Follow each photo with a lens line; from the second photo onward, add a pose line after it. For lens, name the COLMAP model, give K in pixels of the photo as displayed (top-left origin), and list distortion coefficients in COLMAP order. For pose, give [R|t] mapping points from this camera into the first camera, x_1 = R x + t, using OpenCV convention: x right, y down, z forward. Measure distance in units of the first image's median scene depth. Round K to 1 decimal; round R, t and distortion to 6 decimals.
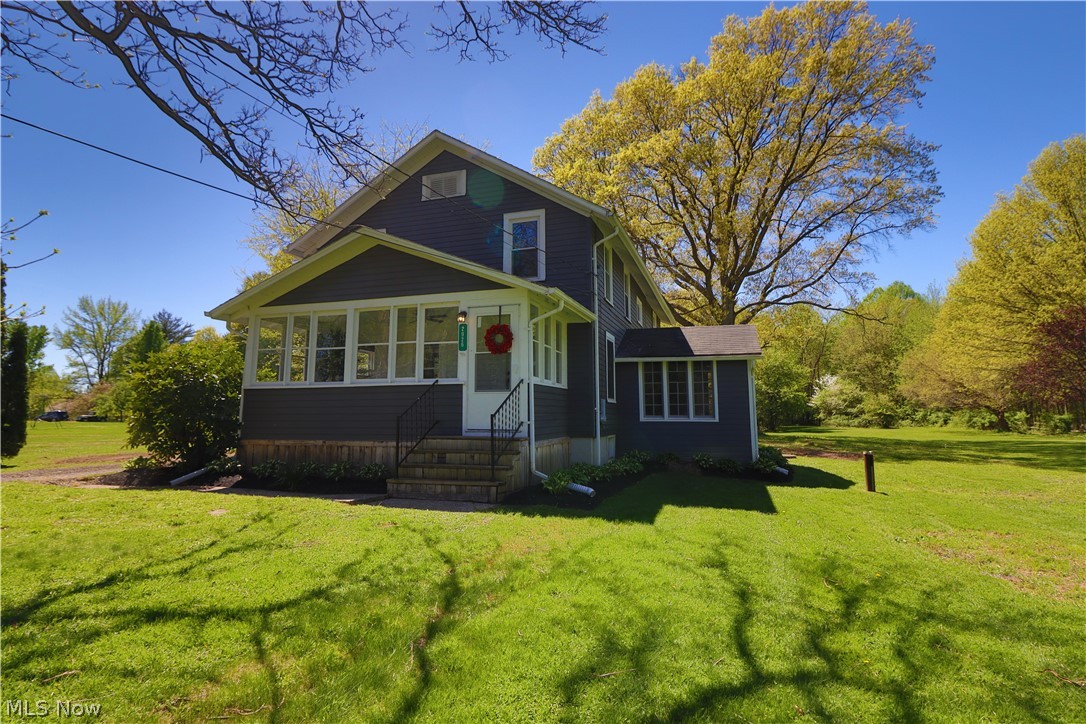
lens RADIAL K [[554.8, 0, 547.3], [0, 554.8, 353.3], [0, 0, 1]] dist [-0.005573, -0.010111]
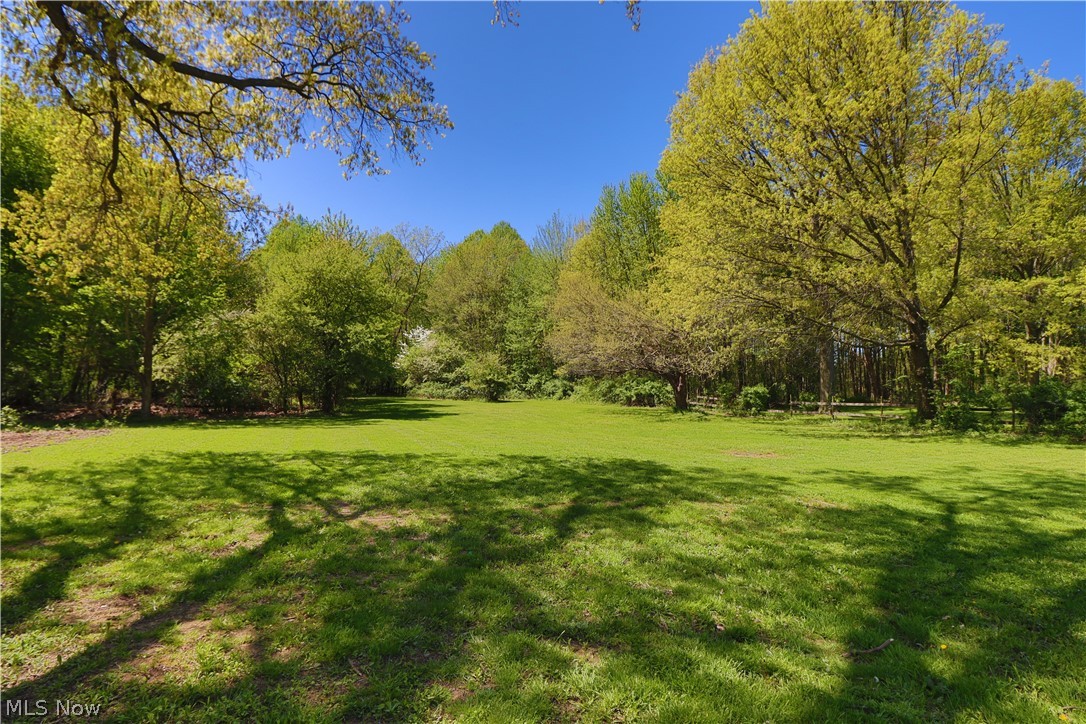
lens RADIAL K [[554.8, 0, 540.6], [0, 554.8, 352.5], [0, 0, 1]] dist [-0.005573, -0.010111]
pose [[0.755711, 0.046683, 0.653240, 1.412694], [-0.085796, 0.995917, 0.028083, 0.357883], [-0.649261, -0.077268, 0.756630, 3.183408]]
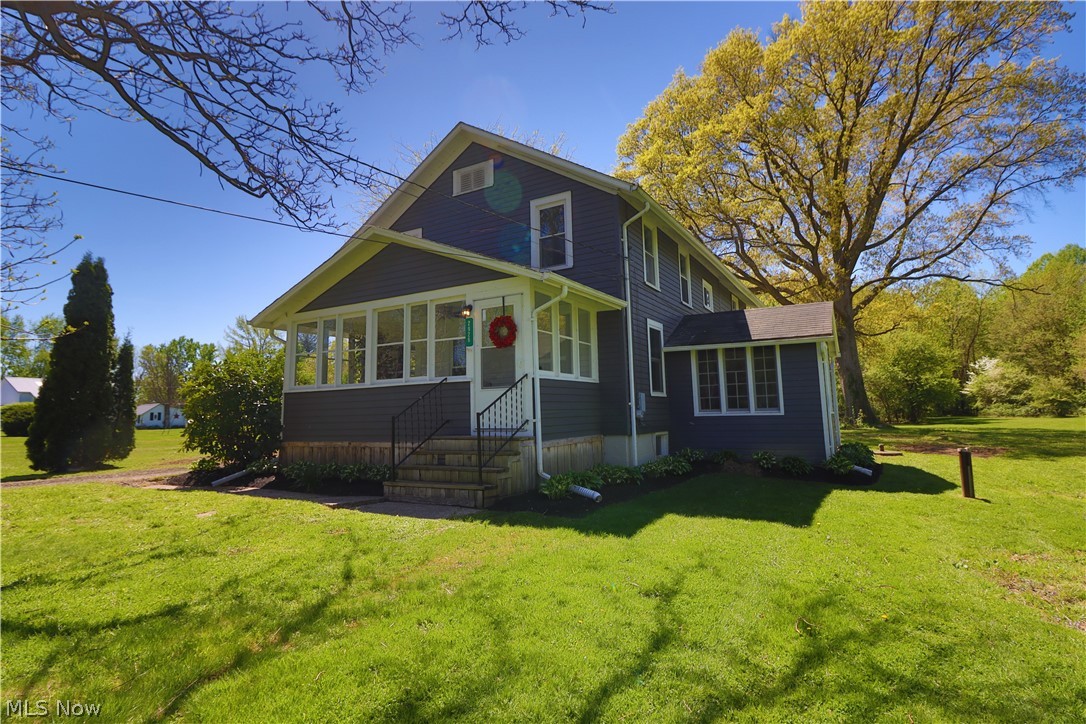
lens RADIAL K [[554.8, 0, 549.9], [0, 554.8, 352.1], [0, 0, 1]] dist [-0.005573, -0.010111]
pose [[0.977549, -0.043878, -0.206089, 0.140507], [0.044542, 0.999007, -0.001416, 0.010241], [0.205947, -0.007795, 0.978532, 0.077783]]
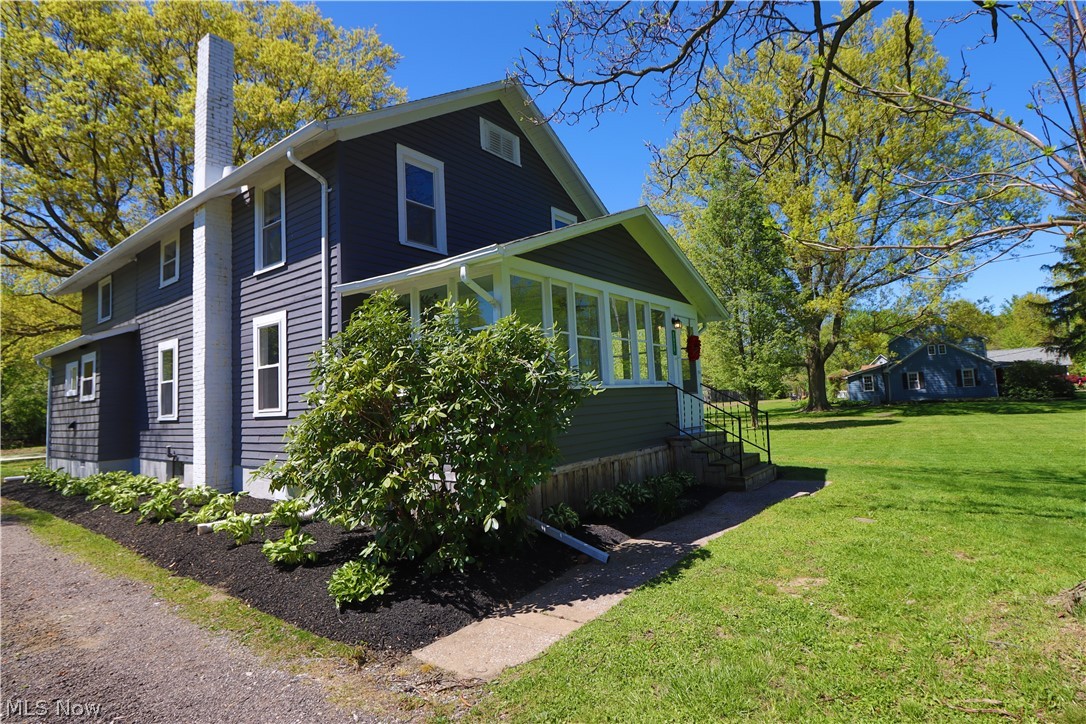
lens RADIAL K [[554.8, 0, 543.8], [0, 554.8, 360.7], [0, 0, 1]] dist [-0.005573, -0.010111]
pose [[0.334084, 0.054618, 0.940960, -0.975718], [-0.060643, 0.997497, -0.036368, 0.046957], [-0.940590, -0.044913, 0.336560, 0.690182]]
